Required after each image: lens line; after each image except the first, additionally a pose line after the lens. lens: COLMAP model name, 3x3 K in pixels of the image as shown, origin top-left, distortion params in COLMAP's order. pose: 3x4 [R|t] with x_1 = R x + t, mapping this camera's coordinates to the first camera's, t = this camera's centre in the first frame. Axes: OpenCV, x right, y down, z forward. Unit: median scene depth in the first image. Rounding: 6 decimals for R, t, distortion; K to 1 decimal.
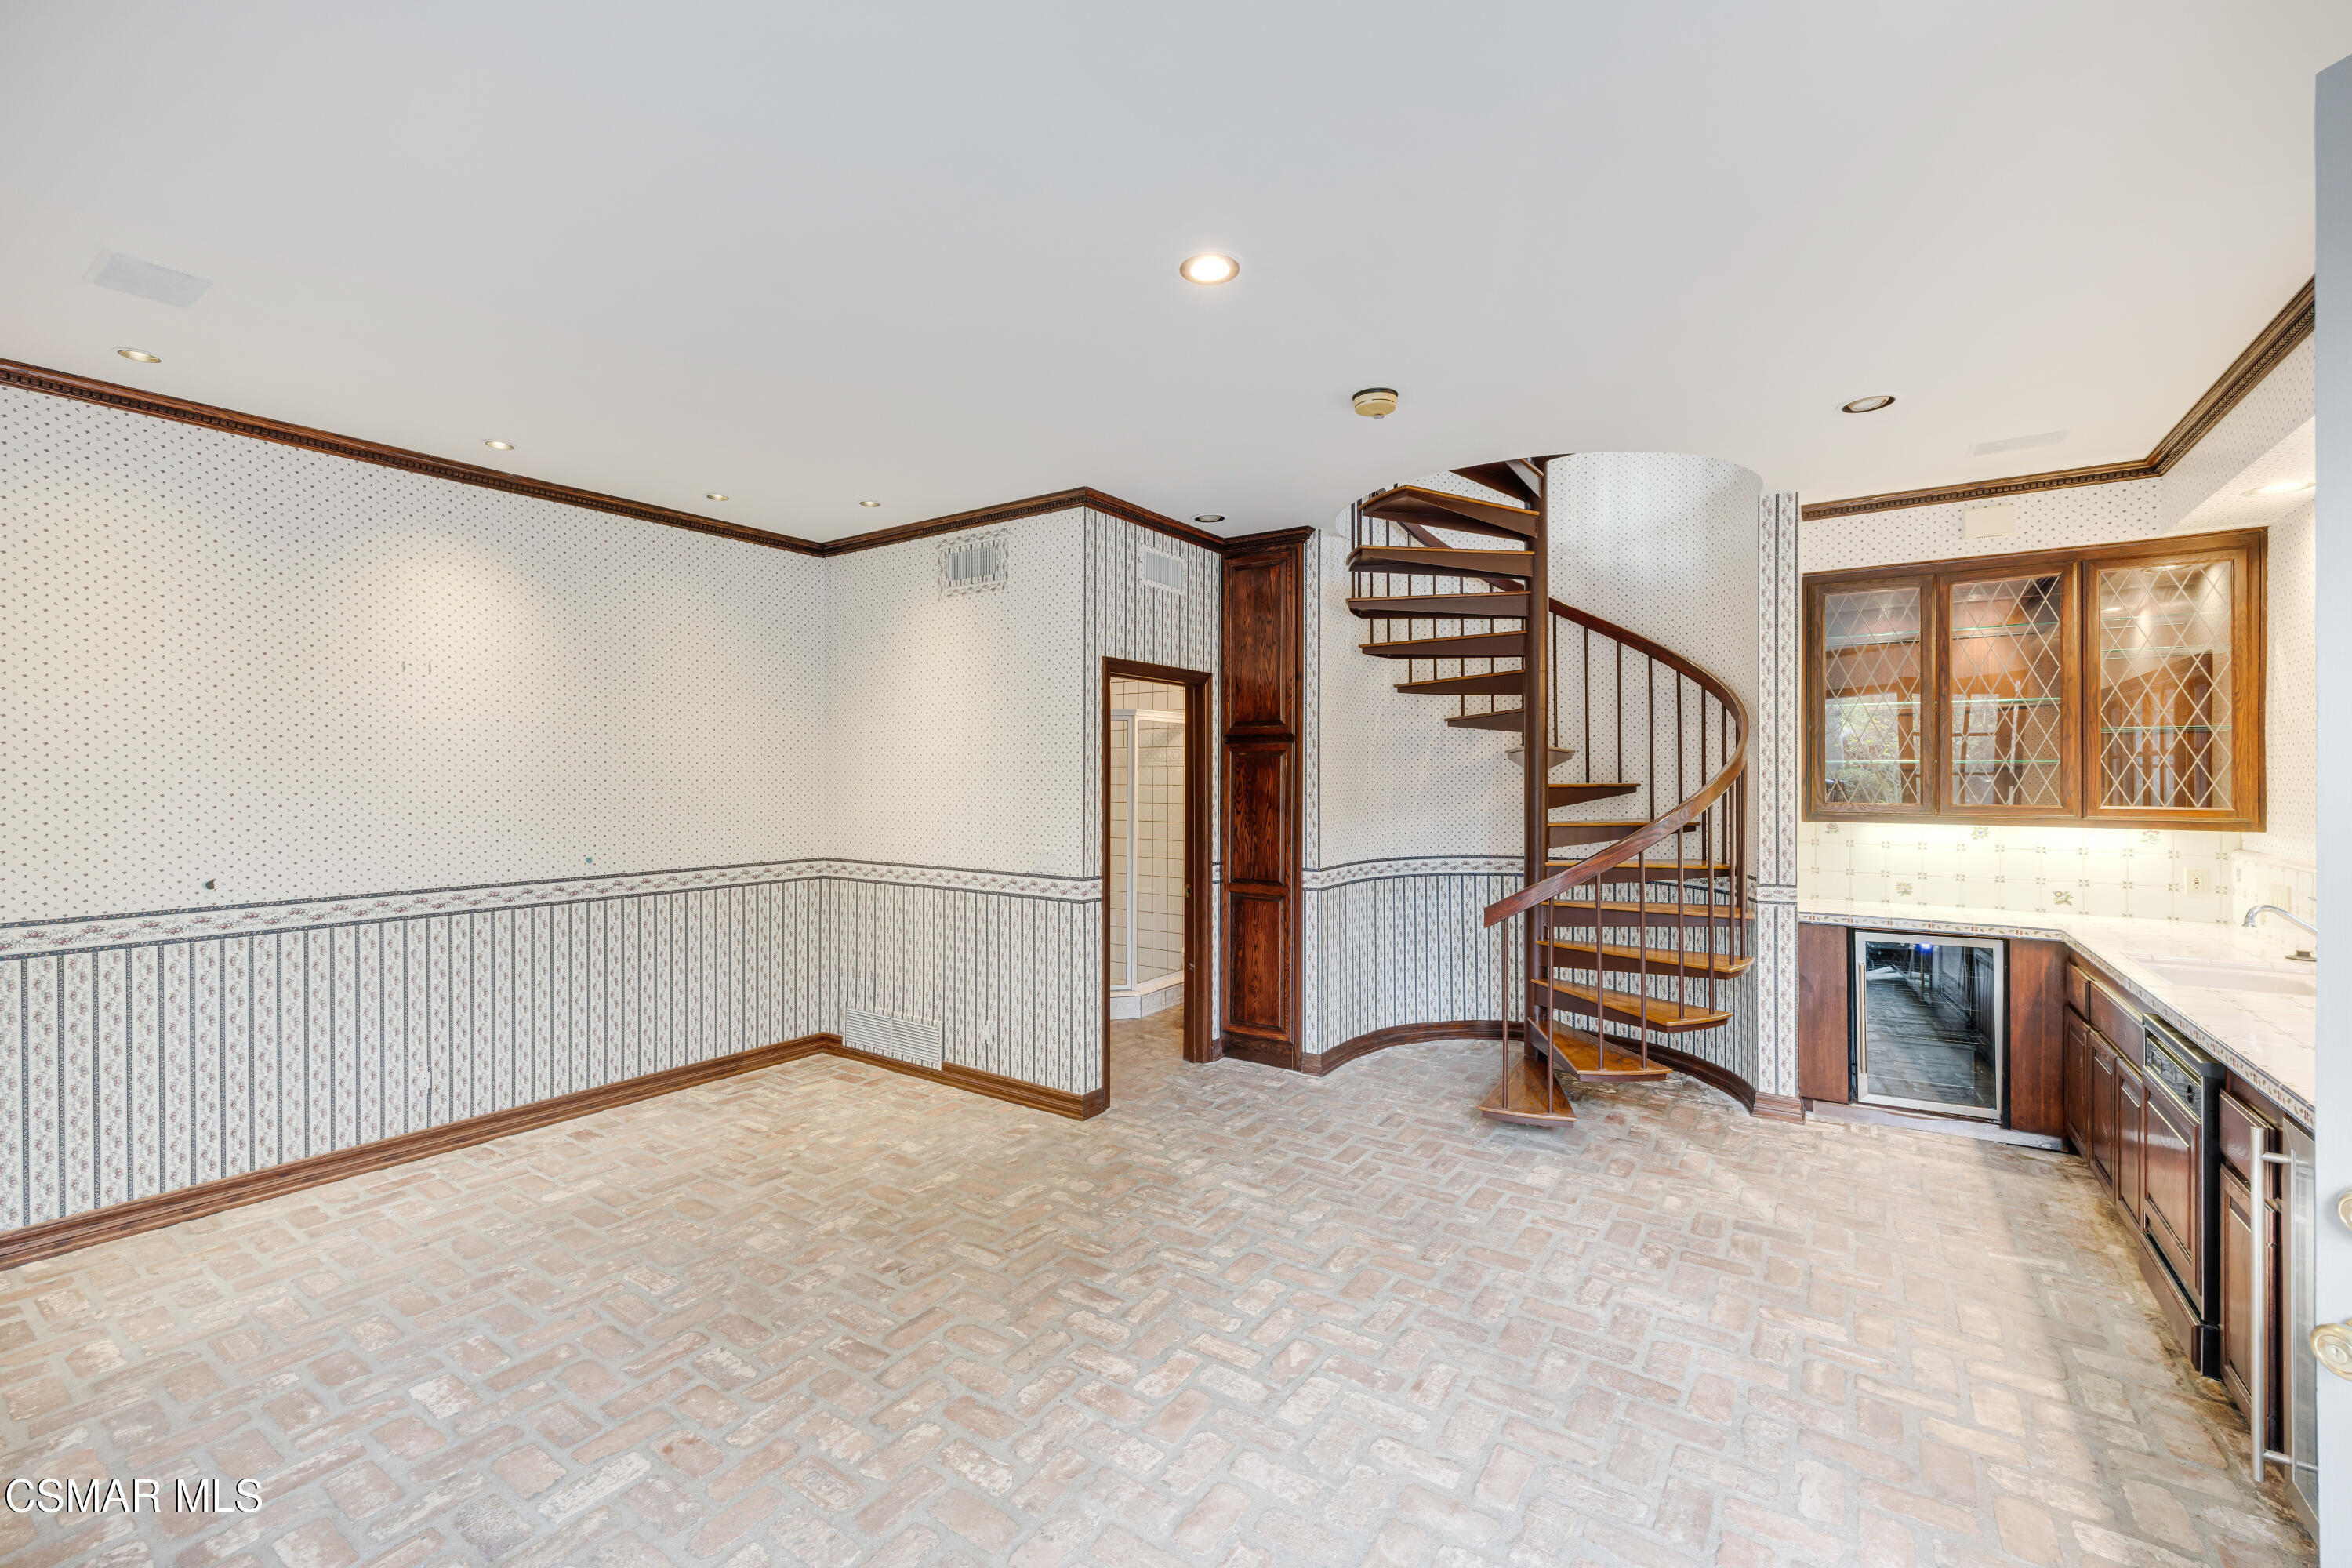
lens RADIAL K [[995.7, 0, 1170.8], [0, 995.7, 782.0], [0, 0, 1]] dist [0.001908, 0.000216]
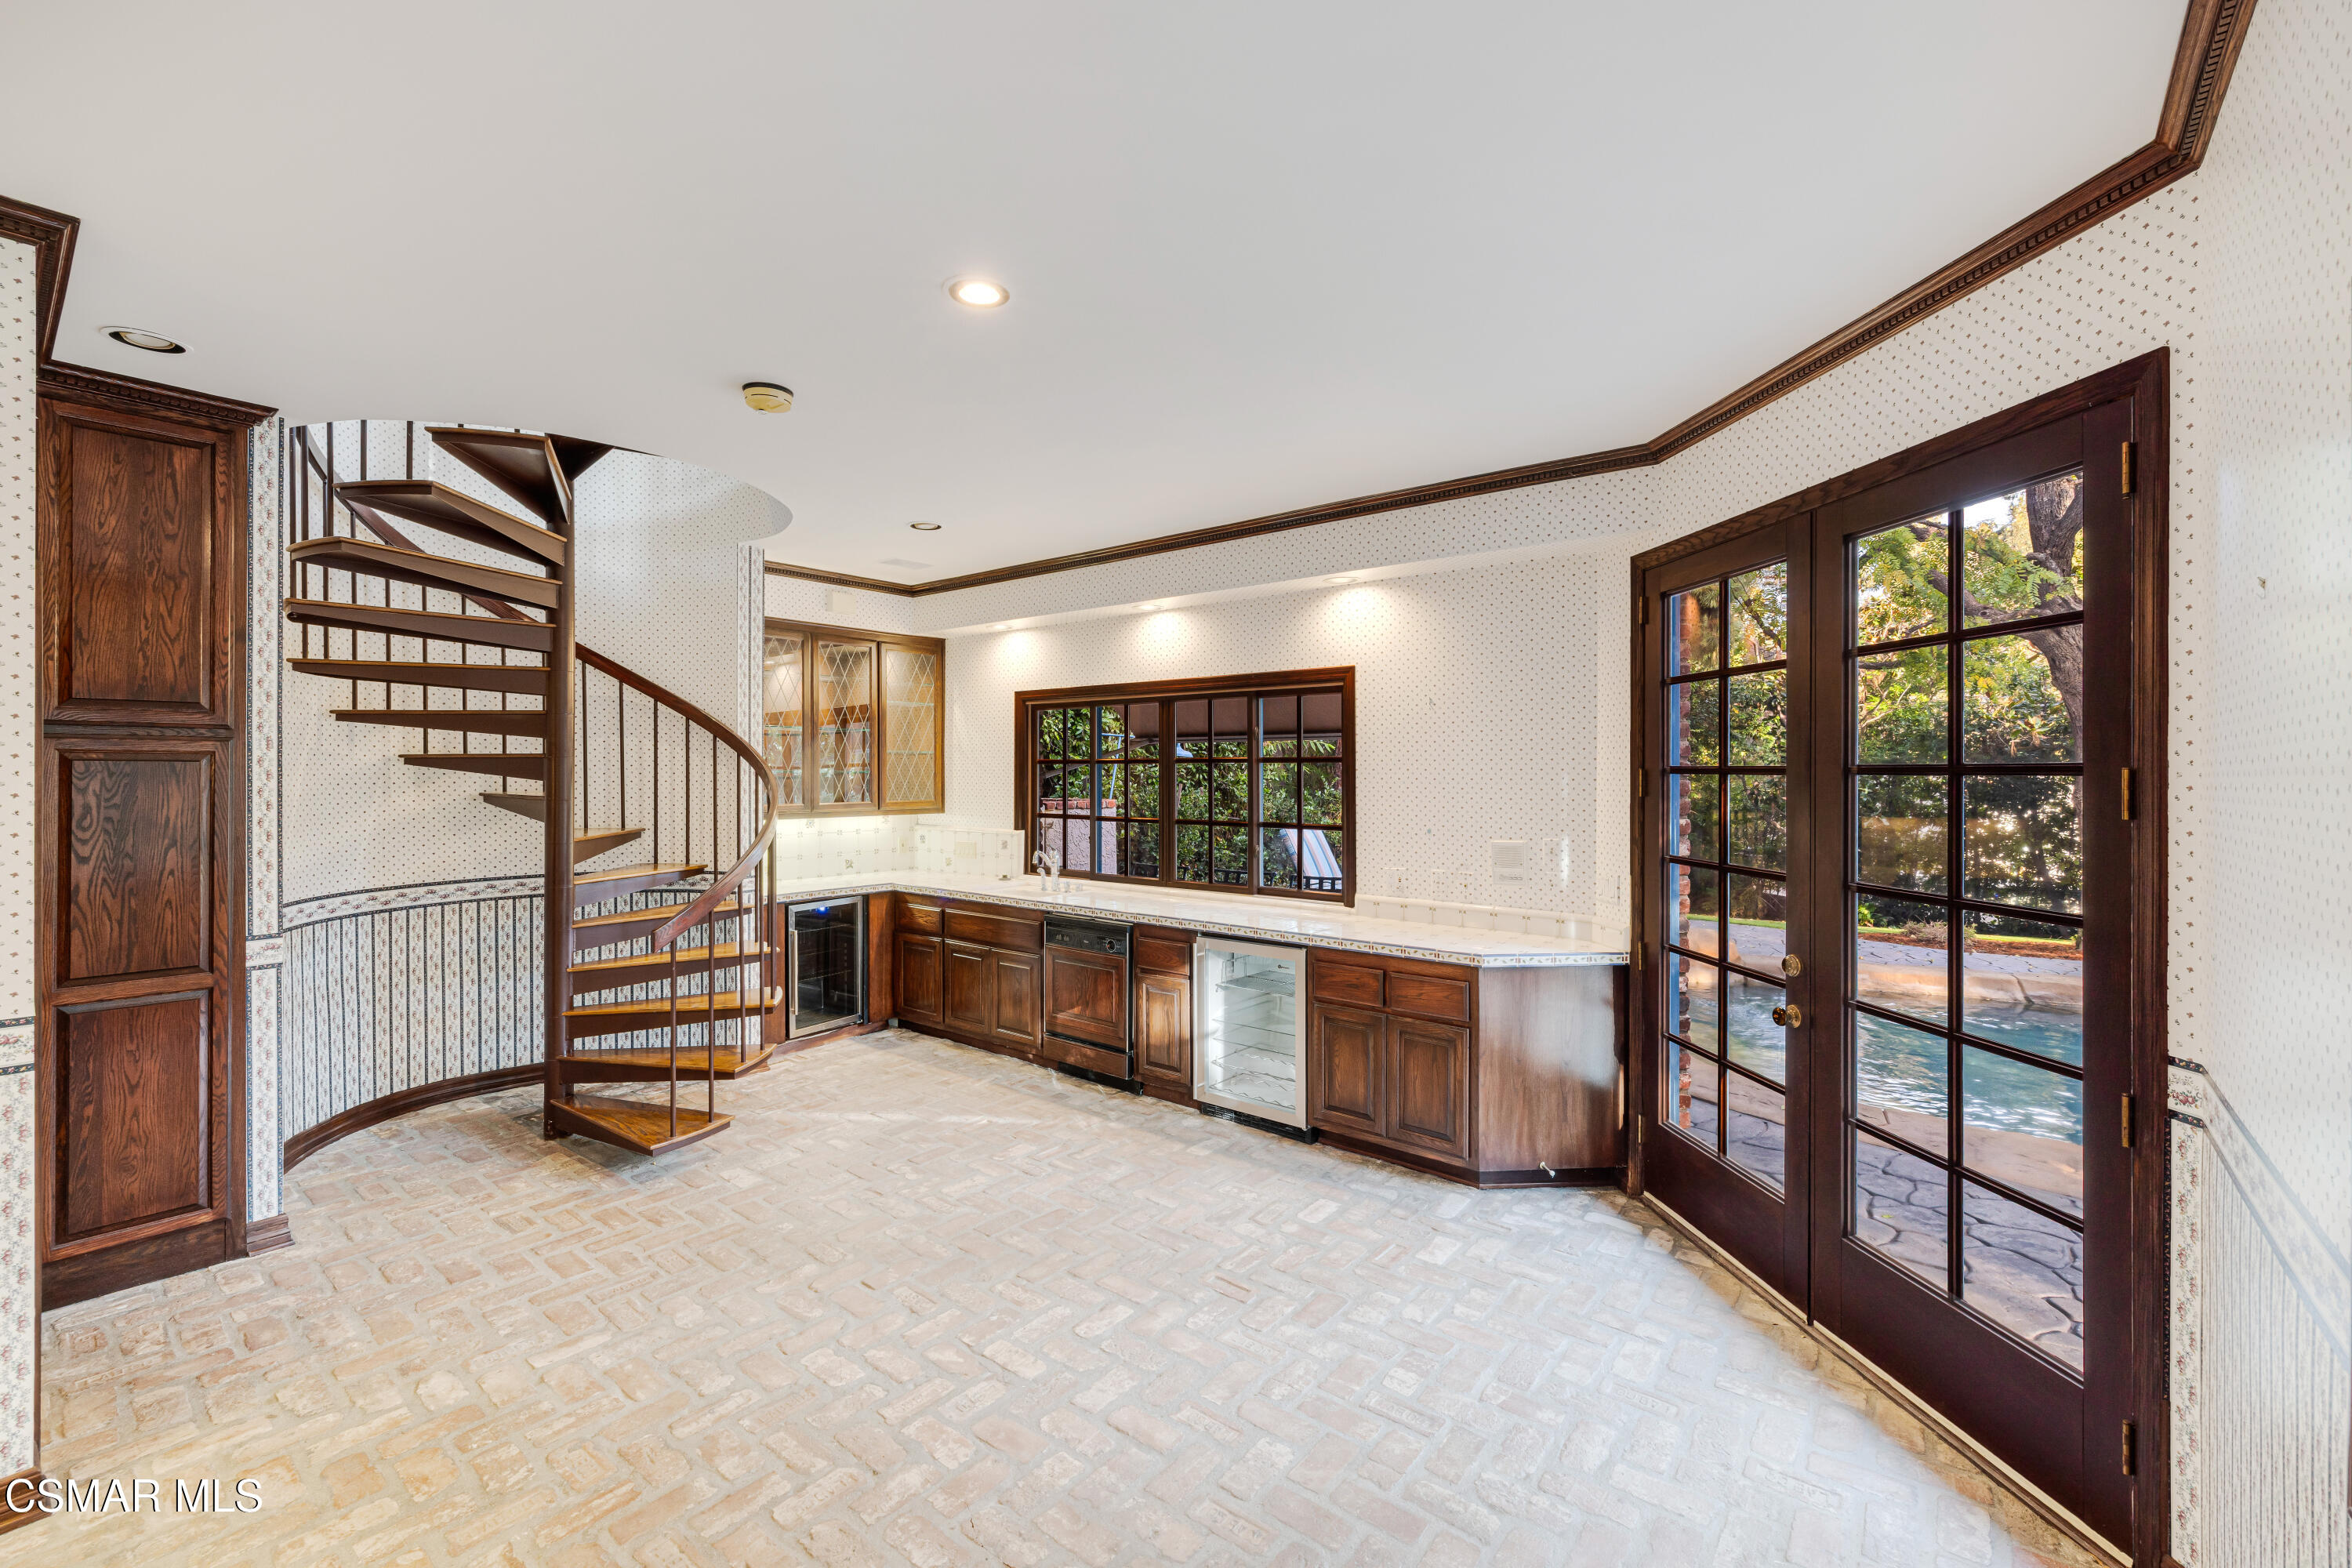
lens RADIAL K [[995.7, 0, 1170.8], [0, 995.7, 782.0], [0, 0, 1]] dist [0.001908, 0.000216]
pose [[0.067845, -0.013160, 0.997609, -0.544056], [0.003577, 0.999910, 0.012947, -0.022082], [-0.997689, 0.002690, 0.067886, 0.427120]]
